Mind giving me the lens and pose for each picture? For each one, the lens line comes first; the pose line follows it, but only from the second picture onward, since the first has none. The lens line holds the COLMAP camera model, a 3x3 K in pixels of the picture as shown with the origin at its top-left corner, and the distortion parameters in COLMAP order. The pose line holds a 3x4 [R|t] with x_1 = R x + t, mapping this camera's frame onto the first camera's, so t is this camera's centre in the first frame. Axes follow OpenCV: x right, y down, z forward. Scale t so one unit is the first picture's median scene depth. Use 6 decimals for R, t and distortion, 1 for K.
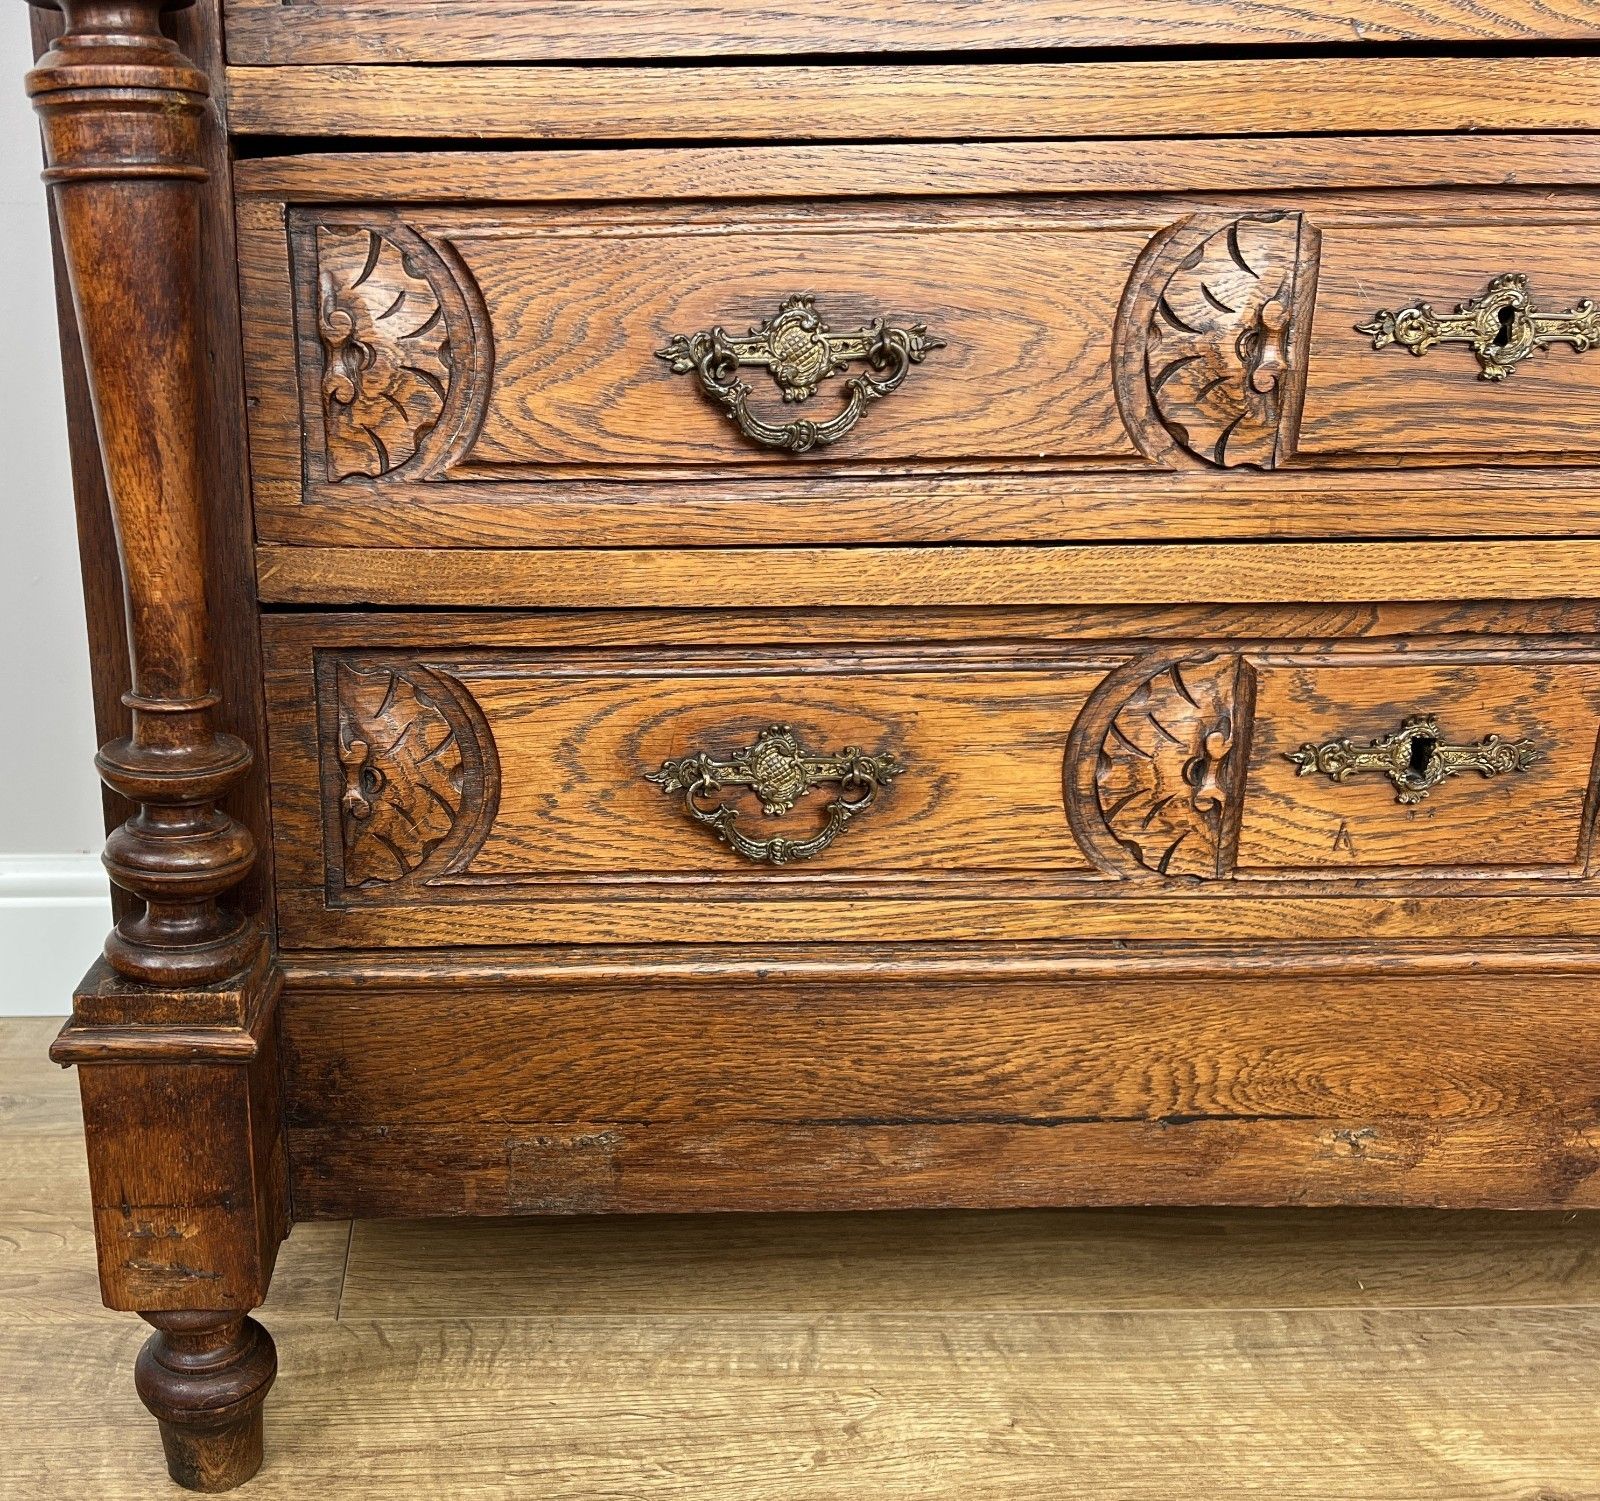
lens RADIAL K [[1646.3, 0, 521.3], [0, 1646.3, 796.8], [0, 0, 1]] dist [0.051064, -0.064480]
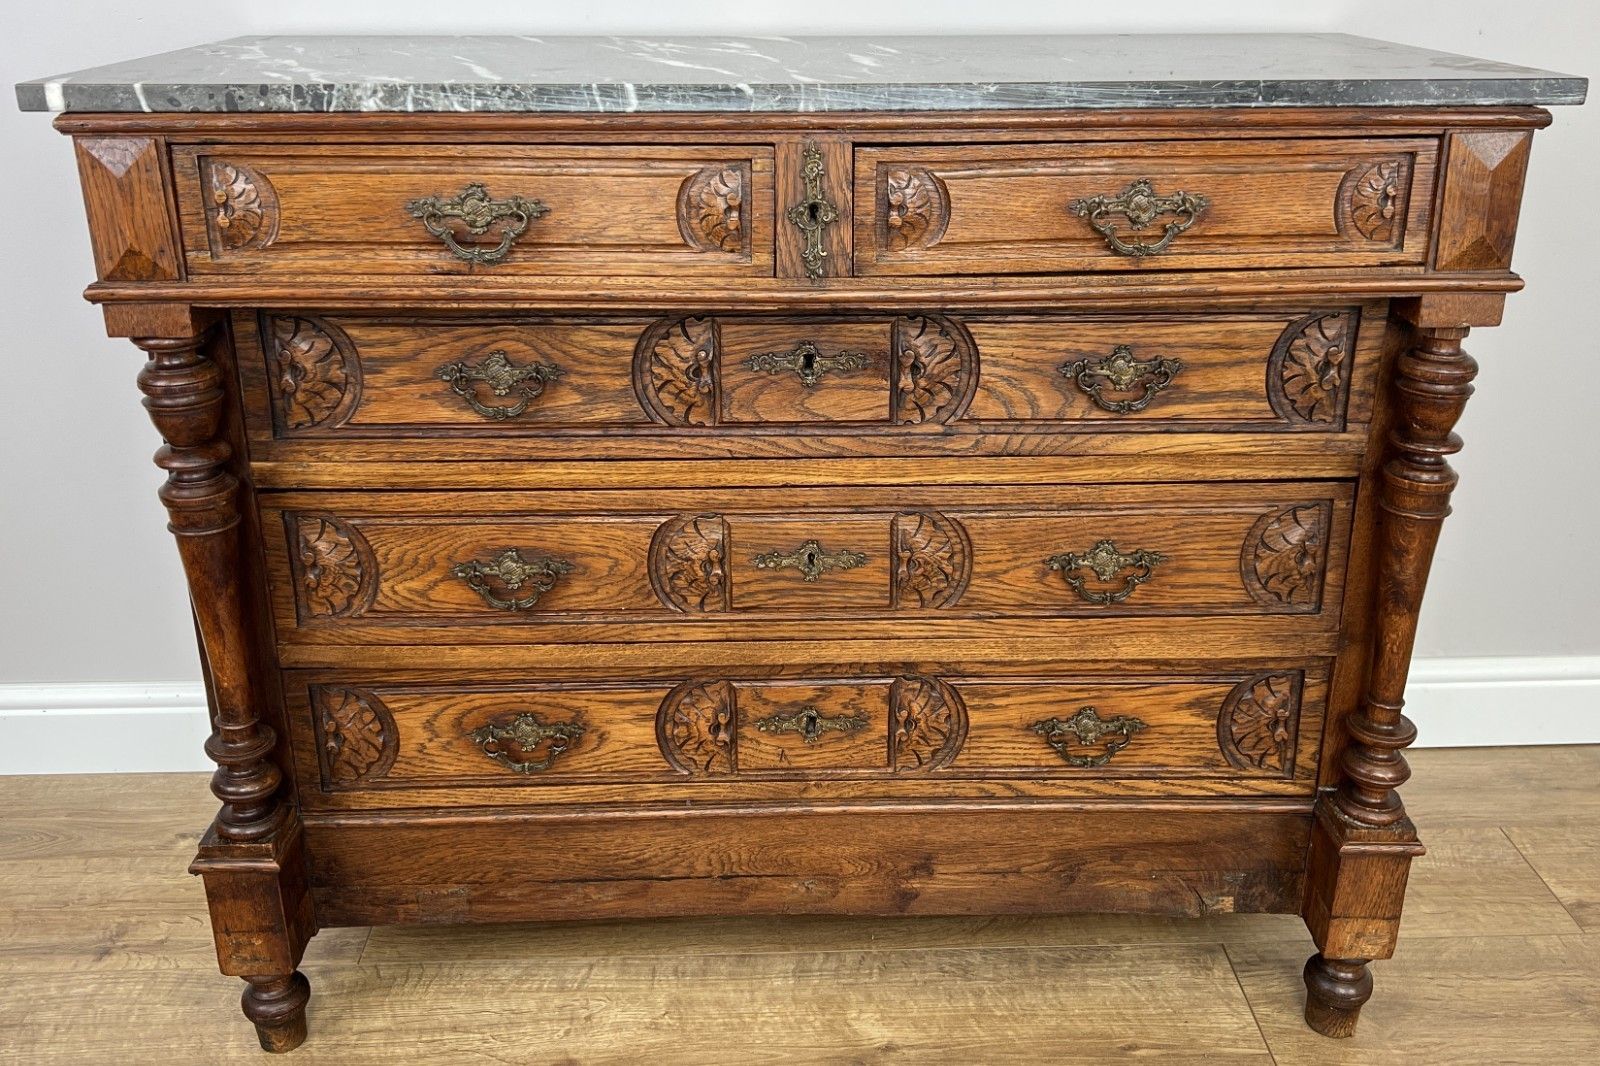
lens RADIAL K [[1446.1, 0, 817.9], [0, 1446.1, 470.0], [0, 0, 1]] dist [0.167255, -0.408289]
pose [[0.999522, -0.001056, 0.030898, 0.489094], [-0.000799, 0.998200, 0.059972, -0.487588], [-0.030906, -0.059968, 0.997722, -0.954164]]
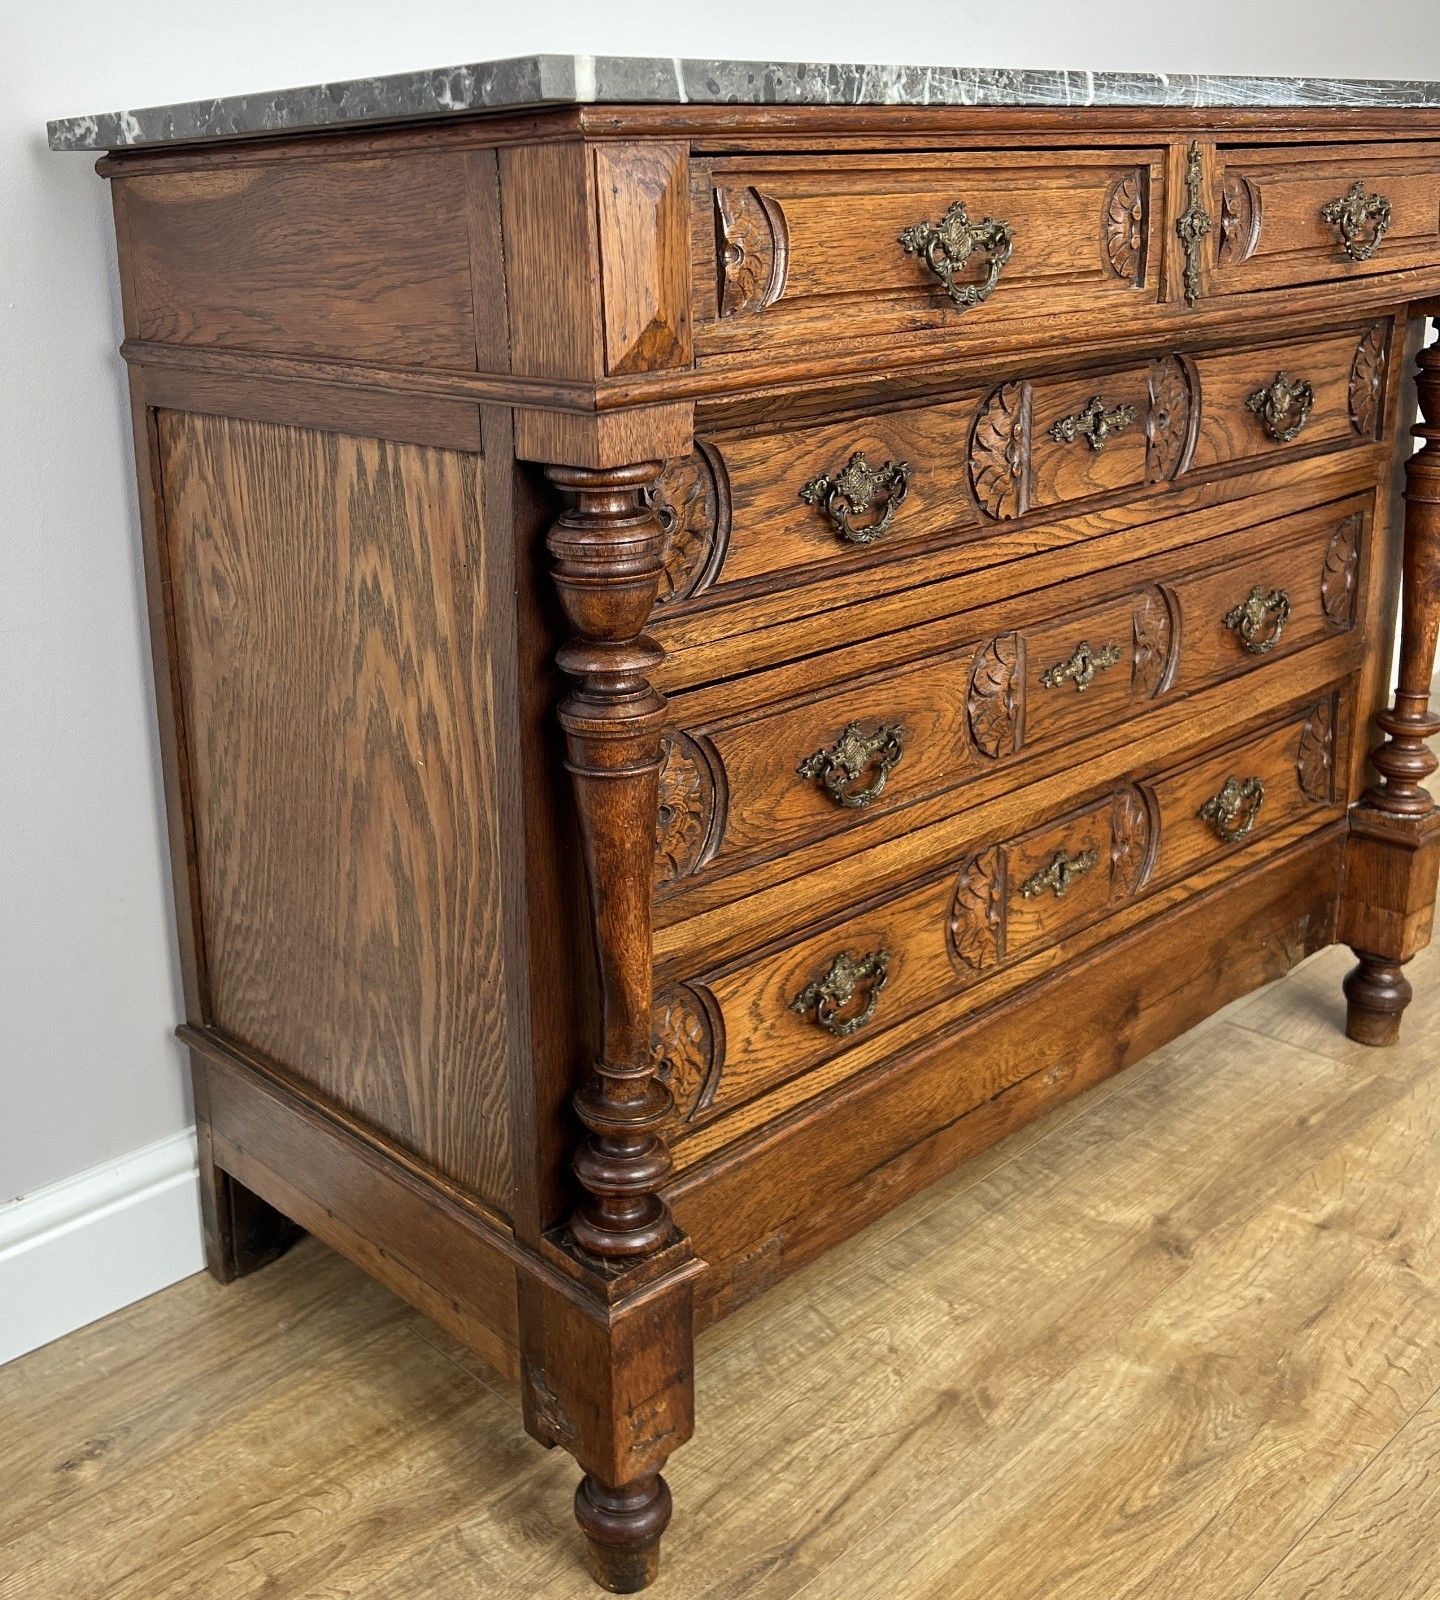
lens RADIAL K [[1677.3, 0, 580.9], [0, 1677.3, 696.3], [0, 0, 1]] dist [0.149879, -0.378110]
pose [[0.750315, -0.201160, 0.629731, -1.068045], [0.222964, 0.973769, 0.045401, -0.434139], [-0.622346, 0.106343, 0.775485, -0.194505]]
